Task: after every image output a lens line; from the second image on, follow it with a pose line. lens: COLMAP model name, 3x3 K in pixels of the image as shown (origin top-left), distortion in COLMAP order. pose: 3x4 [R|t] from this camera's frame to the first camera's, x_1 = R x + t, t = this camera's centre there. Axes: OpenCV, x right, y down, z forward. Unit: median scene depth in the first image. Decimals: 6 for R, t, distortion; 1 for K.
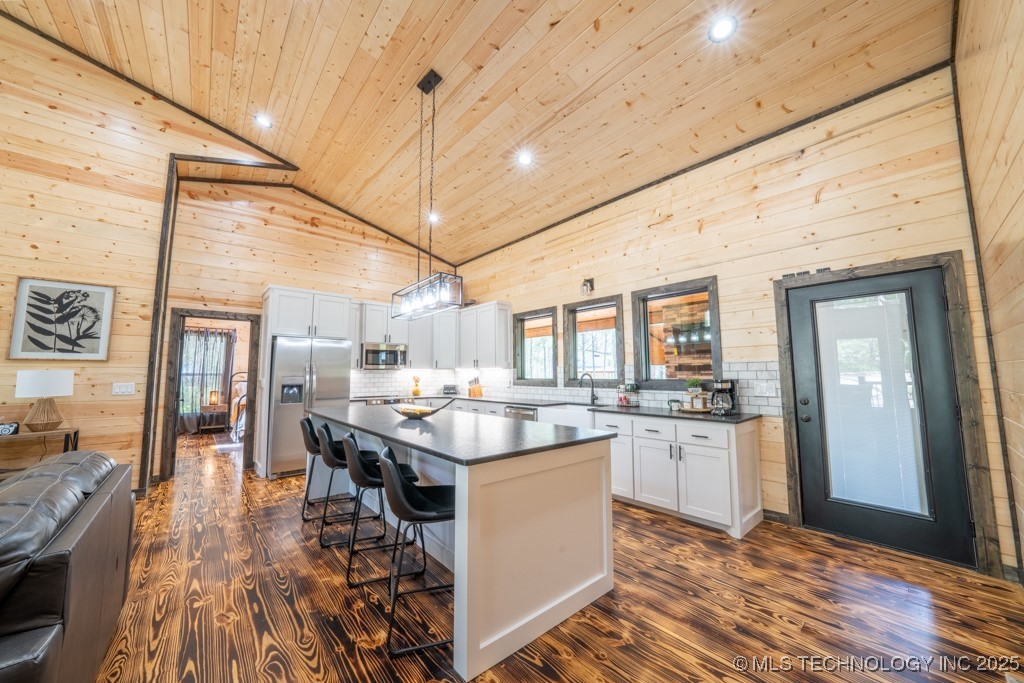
lens RADIAL K [[361.6, 0, 509.5], [0, 361.6, 339.1], [0, 0, 1]] dist [-0.028000, 0.006682]
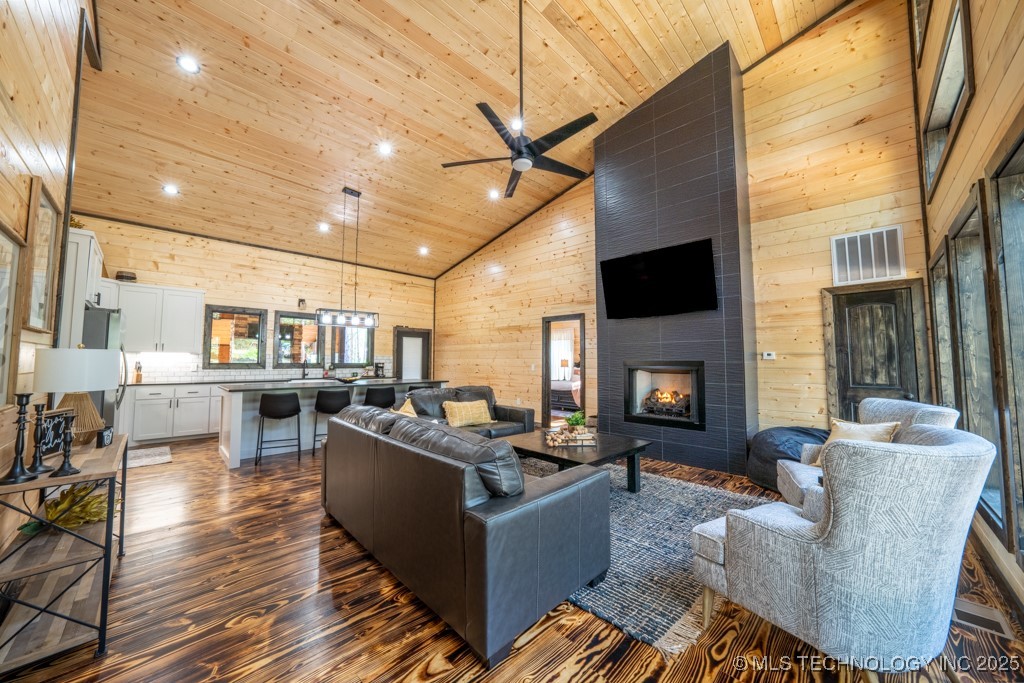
lens RADIAL K [[361.6, 0, 509.5], [0, 361.6, 339.1], [0, 0, 1]] dist [-0.028000, 0.006682]
pose [[-0.065490, 0.066067, 0.995664, -1.571227], [-0.099057, 0.992447, -0.072369, 0.032617], [-0.992924, -0.103367, -0.058451, 0.212545]]
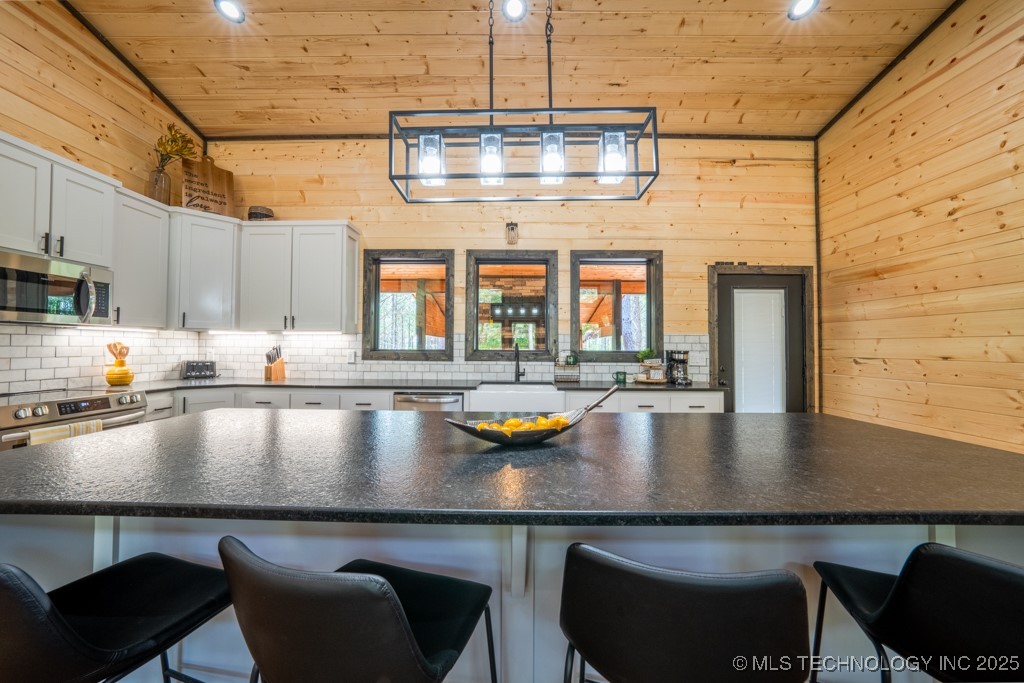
lens RADIAL K [[361.6, 0, 509.5], [0, 361.6, 339.1], [0, 0, 1]] dist [-0.028000, 0.006682]
pose [[0.662076, 0.027243, 0.748942, -0.415936], [-0.081914, 0.995982, 0.036184, 0.064507], [-0.744947, -0.085305, 0.661647, 0.535146]]
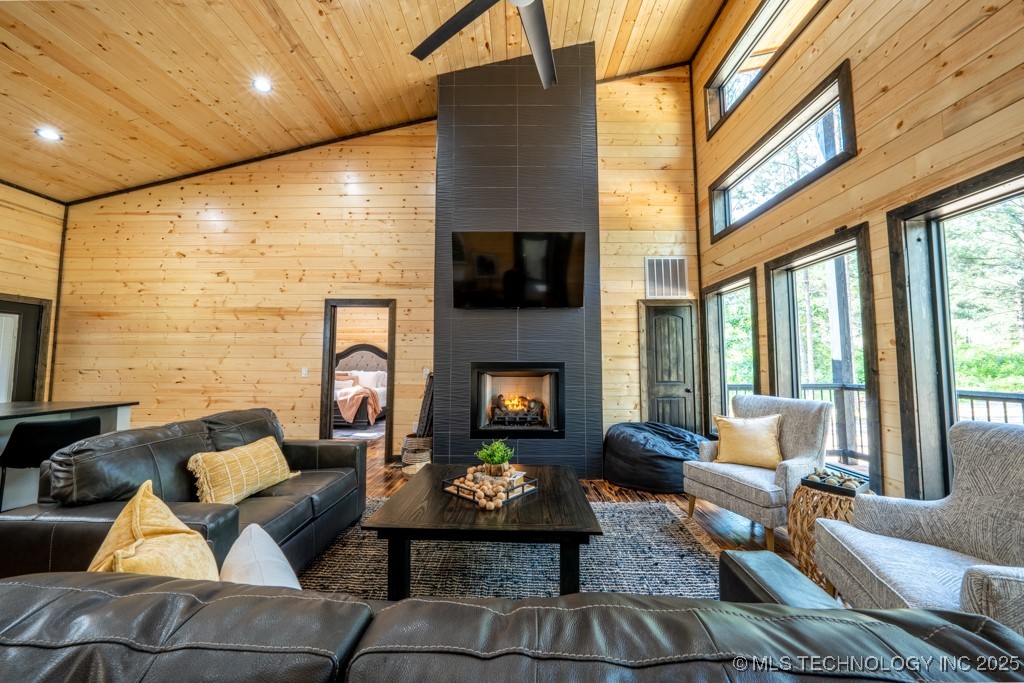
lens RADIAL K [[361.6, 0, 509.5], [0, 361.6, 339.1], [0, 0, 1]] dist [-0.028000, 0.006682]
pose [[-0.743872, 0.048883, 0.666531, -1.111445], [-0.061750, 0.988028, -0.141377, 0.048350], [-0.665463, -0.146325, -0.731948, 0.402641]]
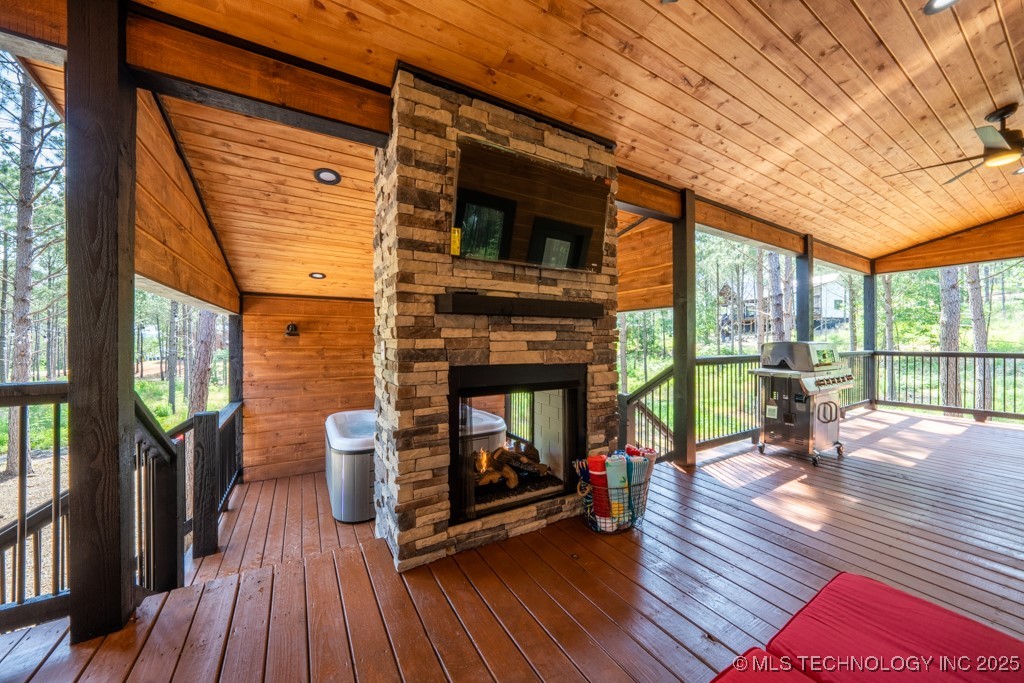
lens RADIAL K [[350.1, 0, 485.0], [0, 350.1, 341.7], [0, 0, 1]] dist [-0.040214, 0.006328]
pose [[0.209198, 0.006507, 0.977852, 0.369853], [-0.094775, 0.995405, 0.013652, 0.178677], [-0.973270, -0.095531, 0.208854, 1.587380]]
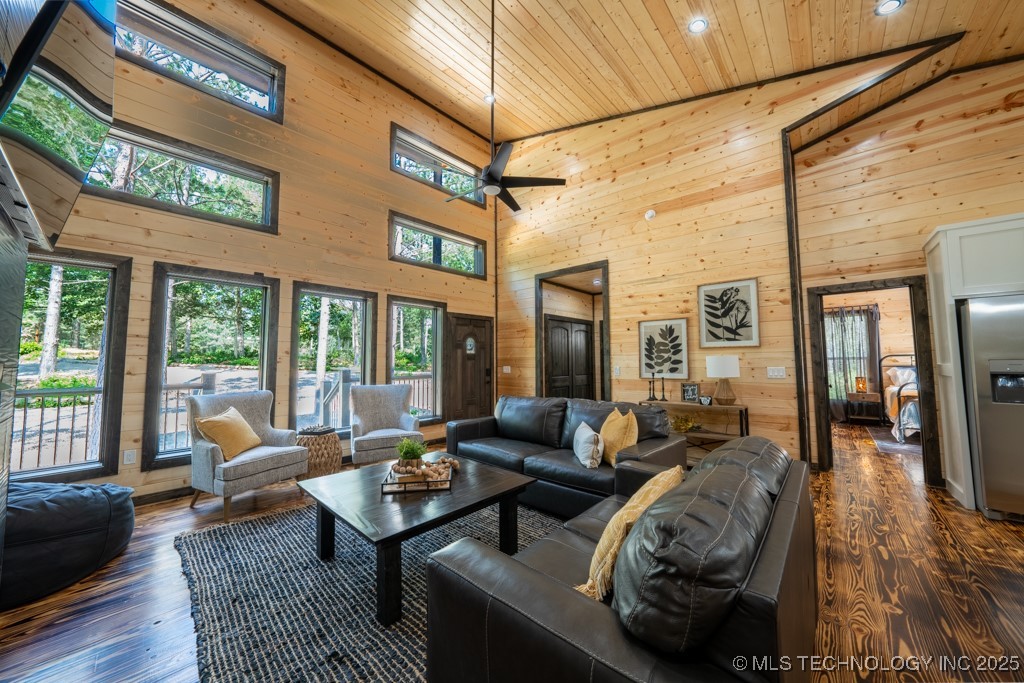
lens RADIAL K [[361.6, 0, 509.5], [0, 361.6, 339.1], [0, 0, 1]] dist [-0.028000, 0.006682]
pose [[0.118008, -0.058710, -0.991276, -0.124342], [0.102100, 0.993677, -0.046698, 0.010655], [0.987750, -0.095699, 0.123257, 0.092428]]
